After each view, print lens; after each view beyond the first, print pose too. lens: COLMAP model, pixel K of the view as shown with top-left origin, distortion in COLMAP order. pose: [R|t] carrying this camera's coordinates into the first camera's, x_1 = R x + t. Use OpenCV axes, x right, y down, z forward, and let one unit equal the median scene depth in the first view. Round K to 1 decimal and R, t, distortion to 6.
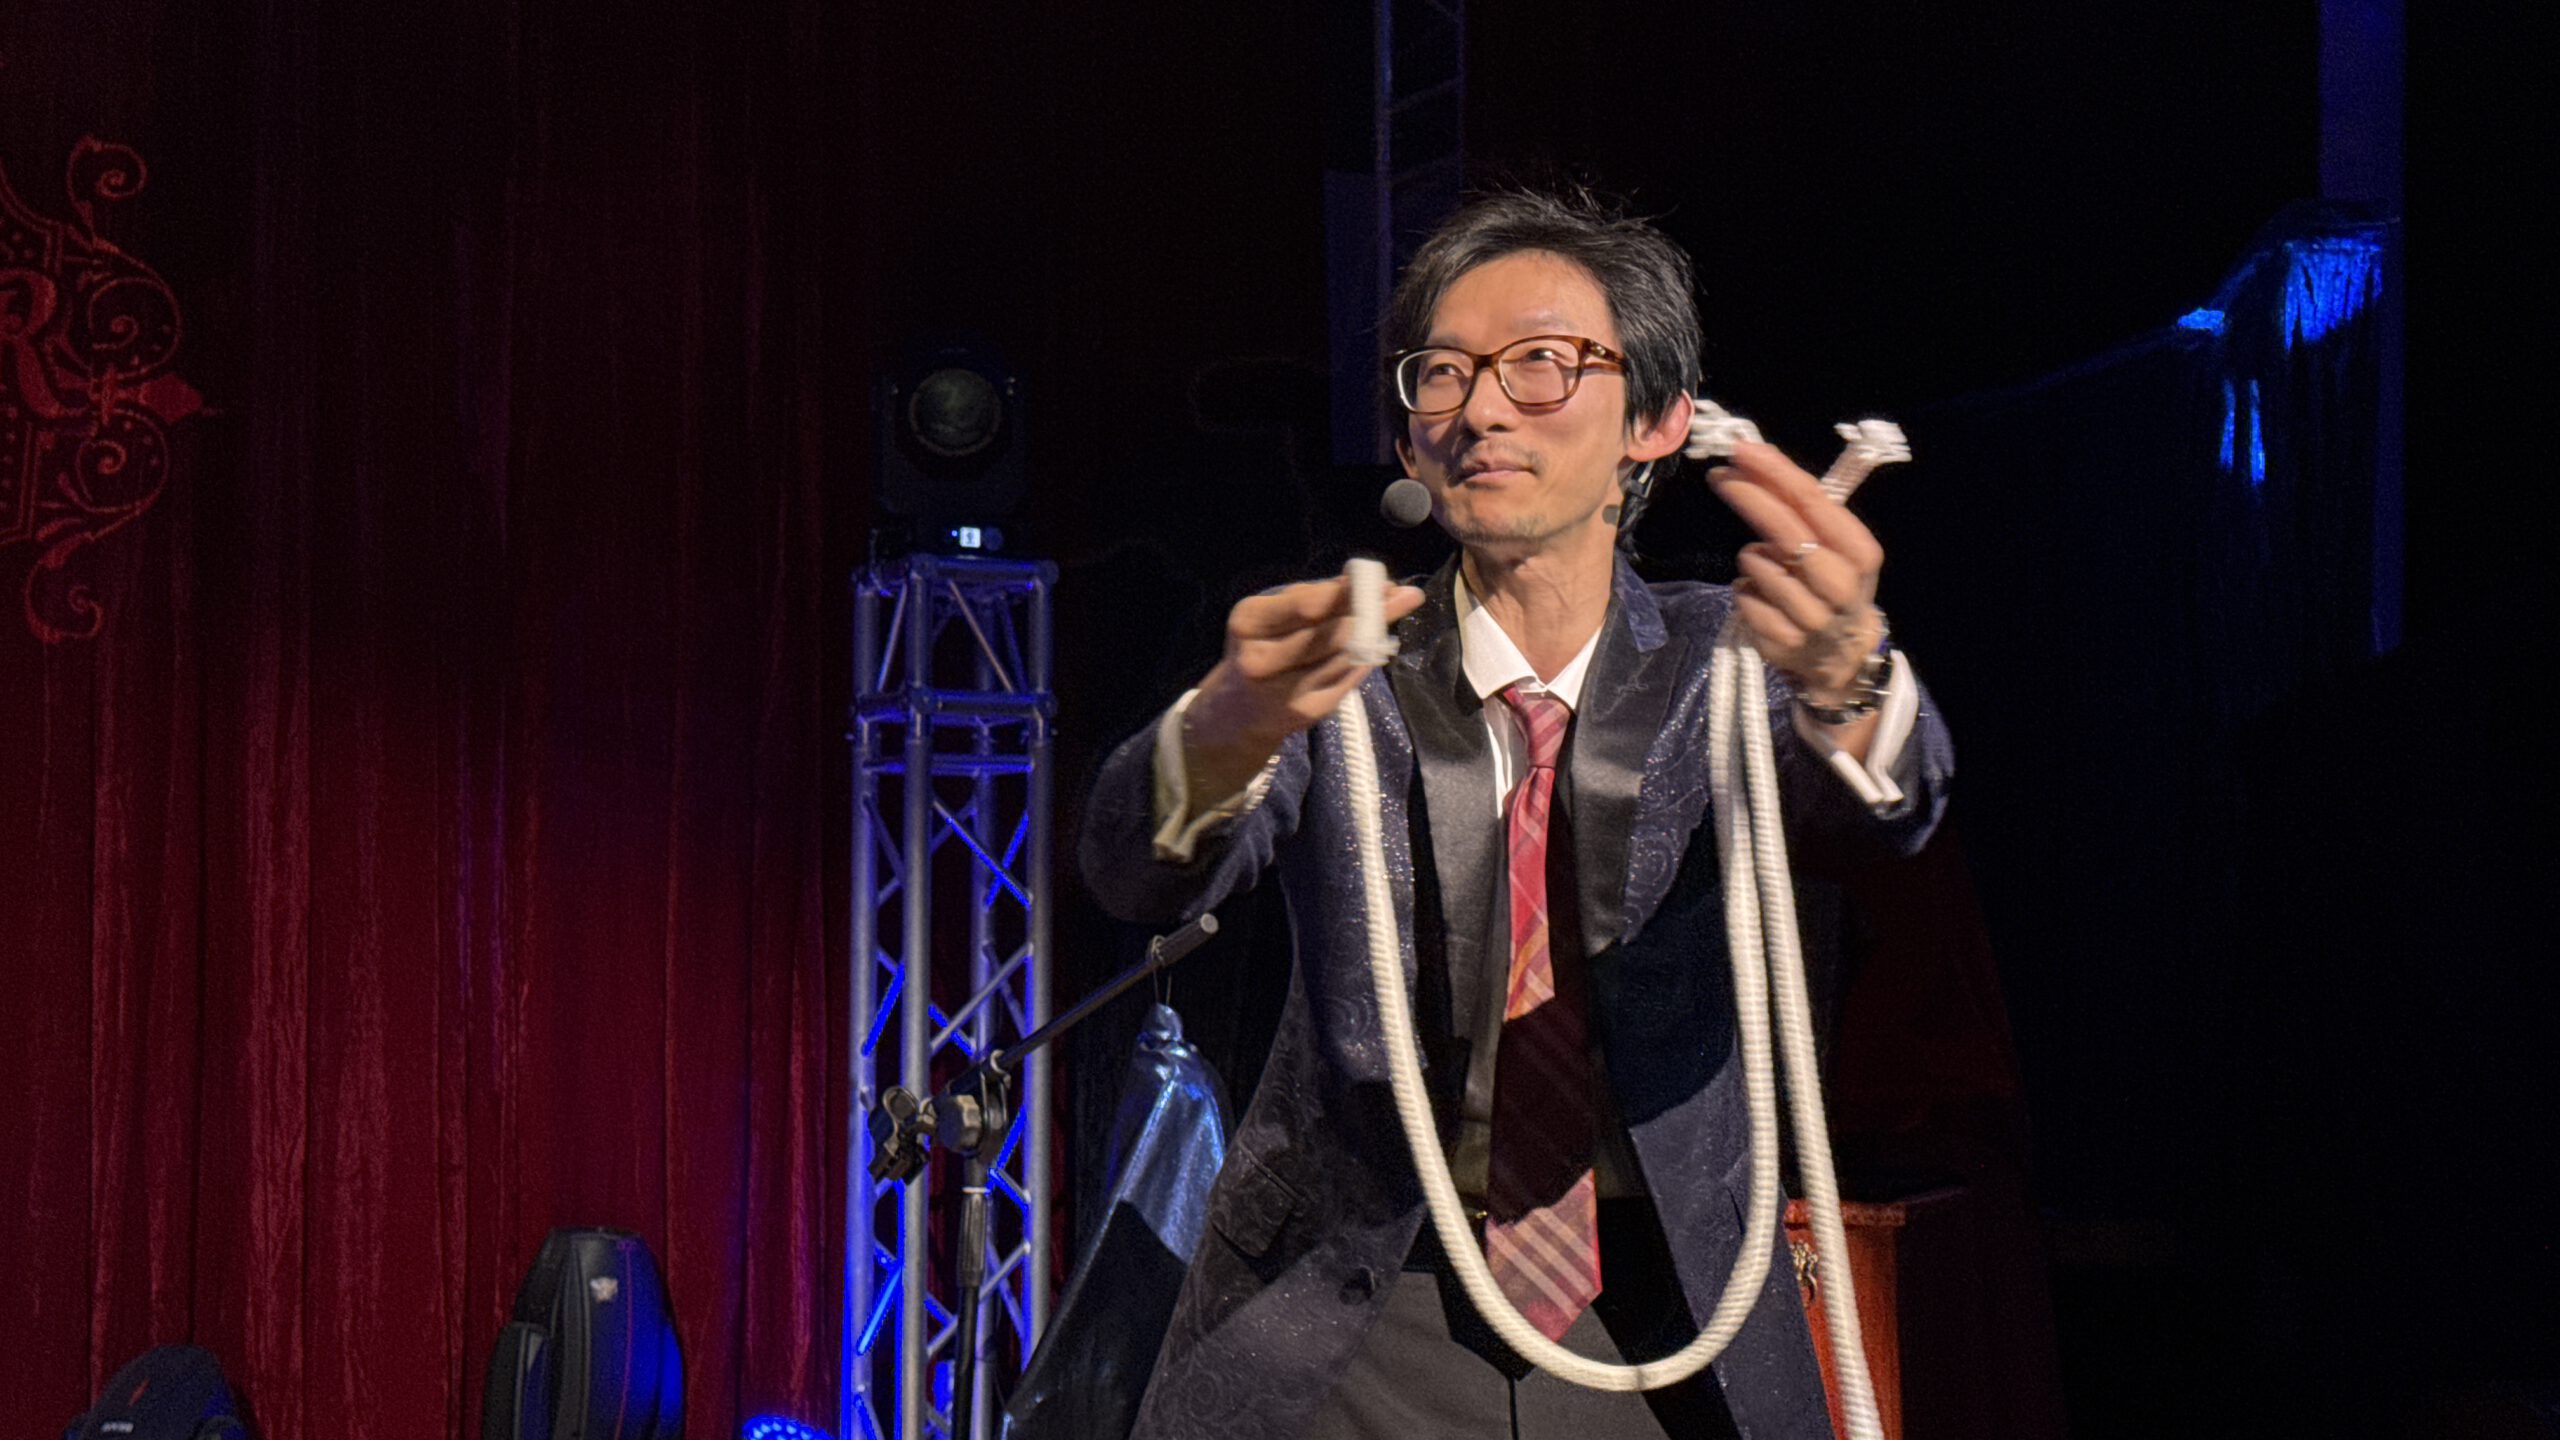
lens RADIAL K [[3560.0, 0, 1279.9], [0, 3560.0, 714.4], [0, 0, 1]] dist [0.214041, -0.467356]
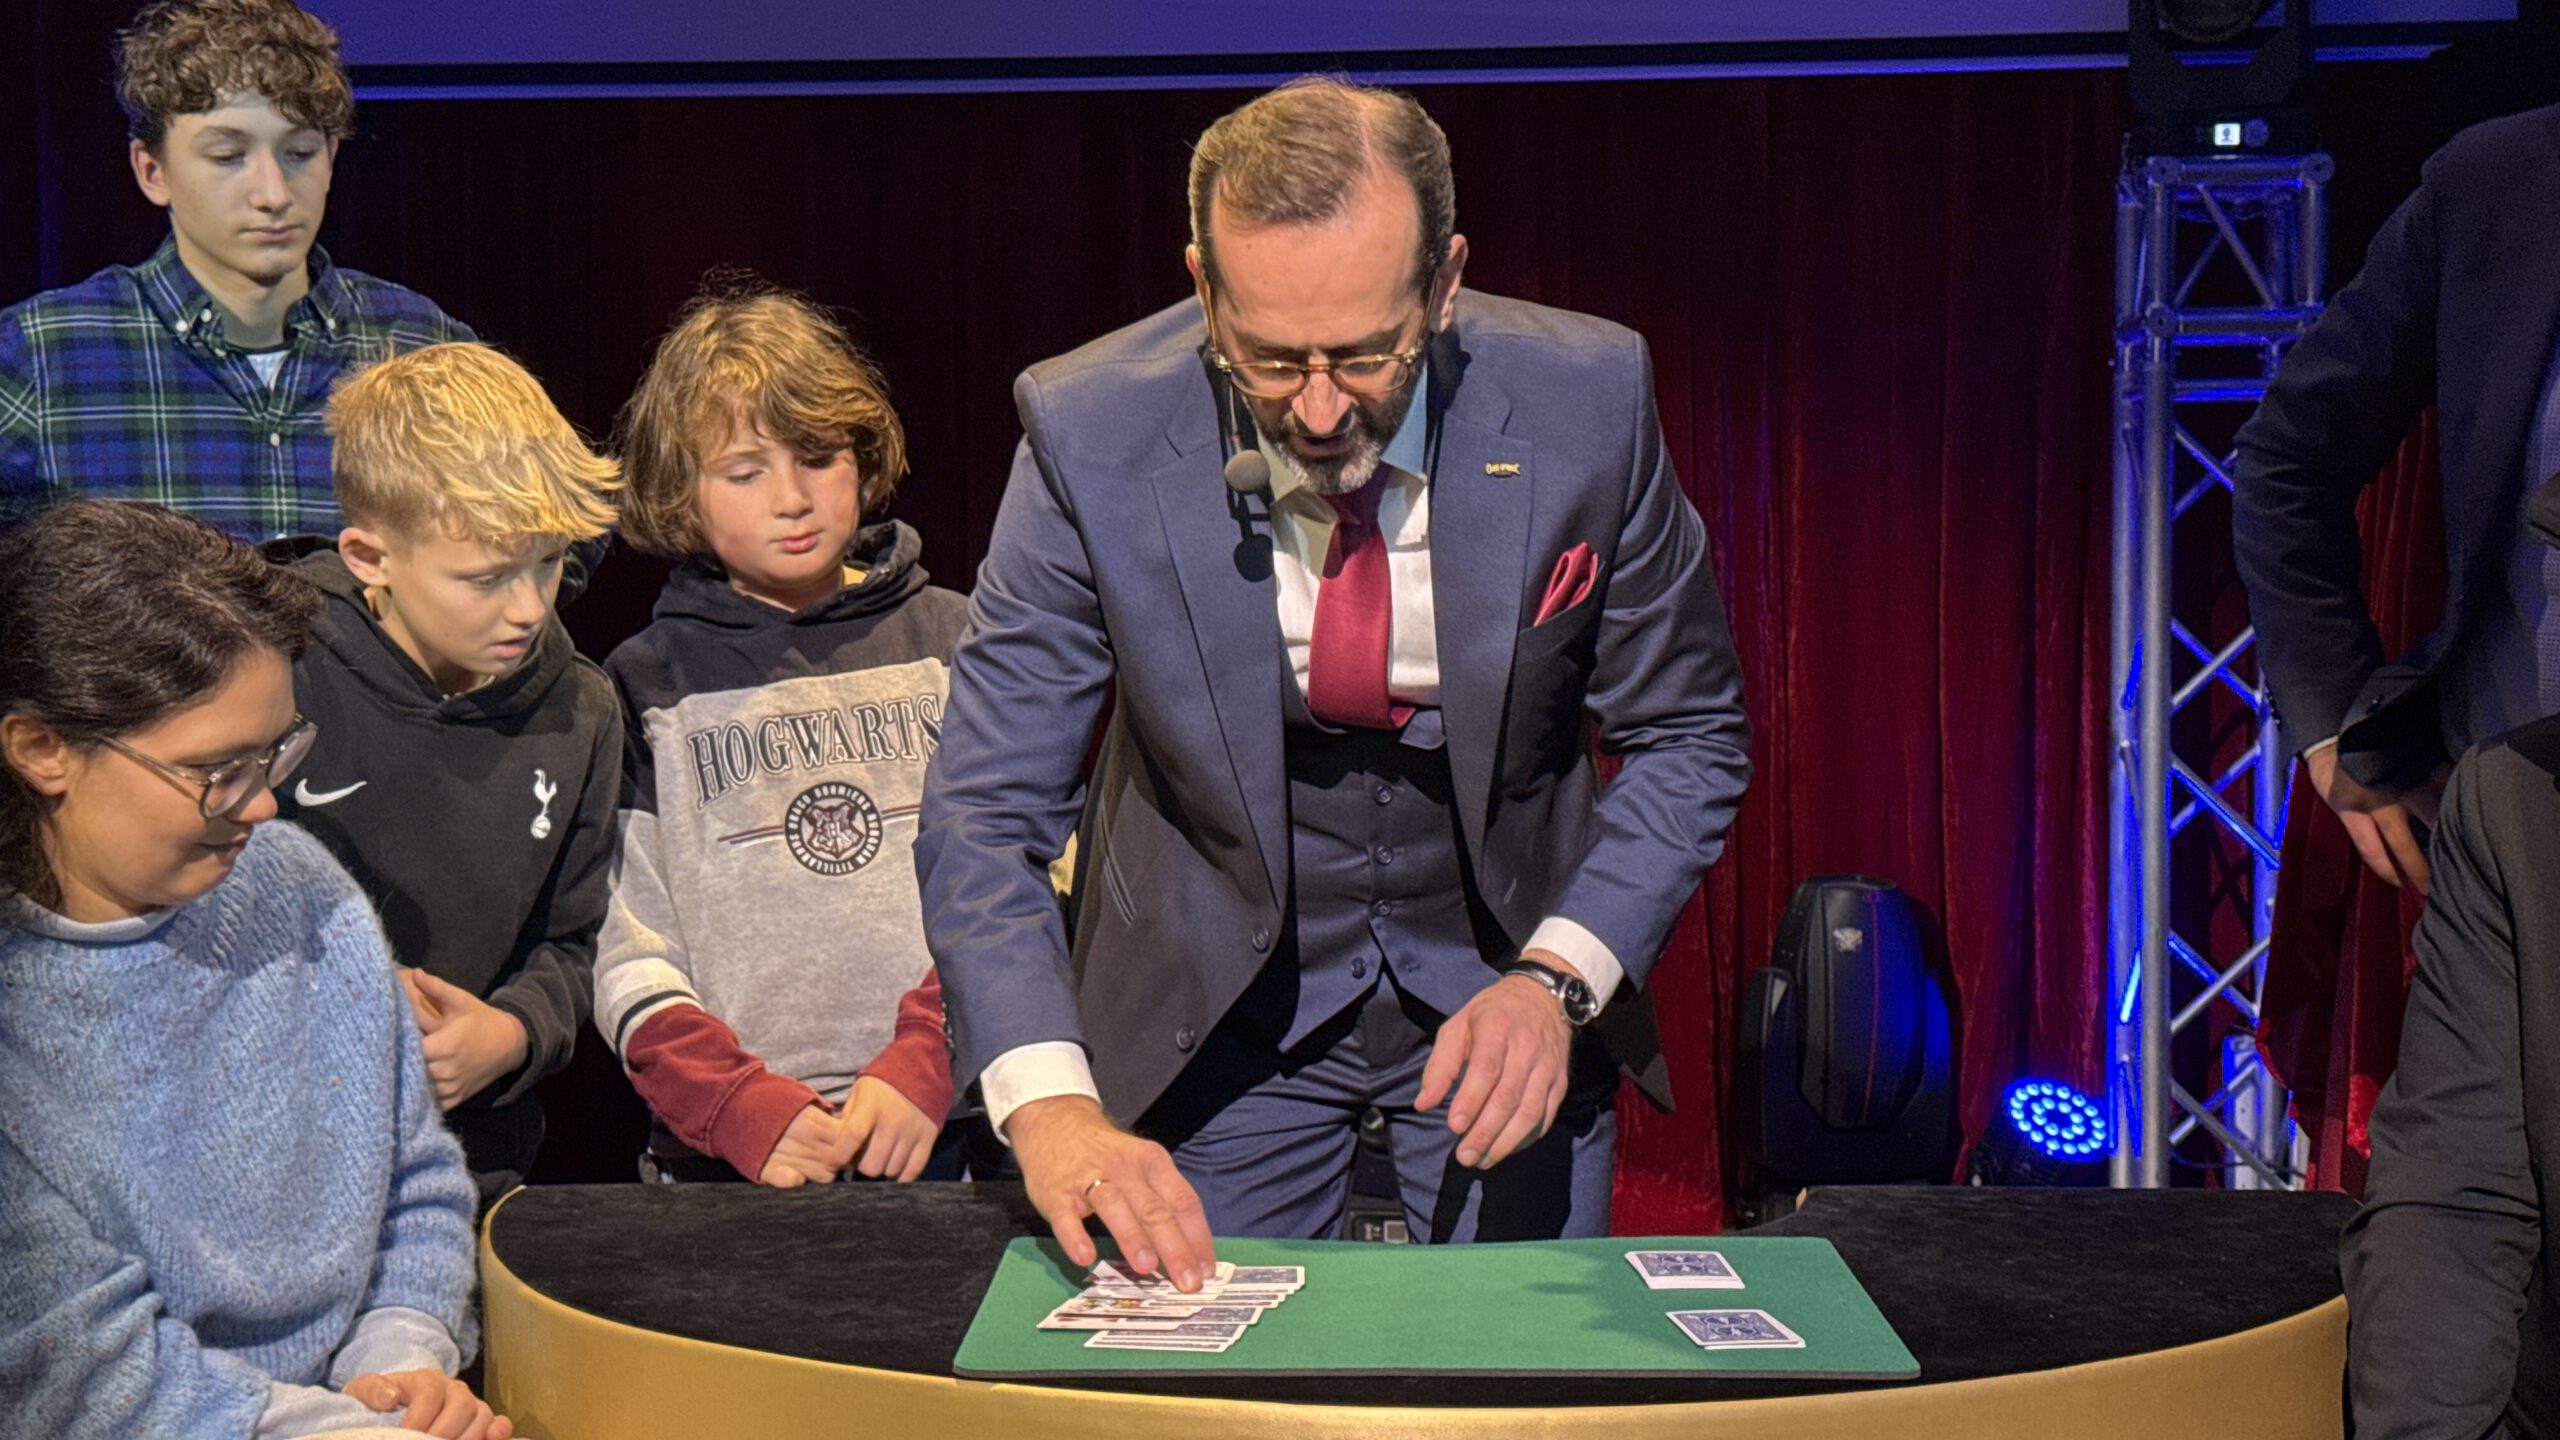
lens RADIAL K [[3560.0, 0, 1279.9], [0, 3560.0, 714.4], [0, 0, 1]] dist [0.214041, -0.467356]
pose [[0.852273, 0.015678, -0.522863, 0.189926], [0.041444, 0.994385, 0.097371, -0.003174], [0.521453, -0.104656, 0.846837, 0.095977]]
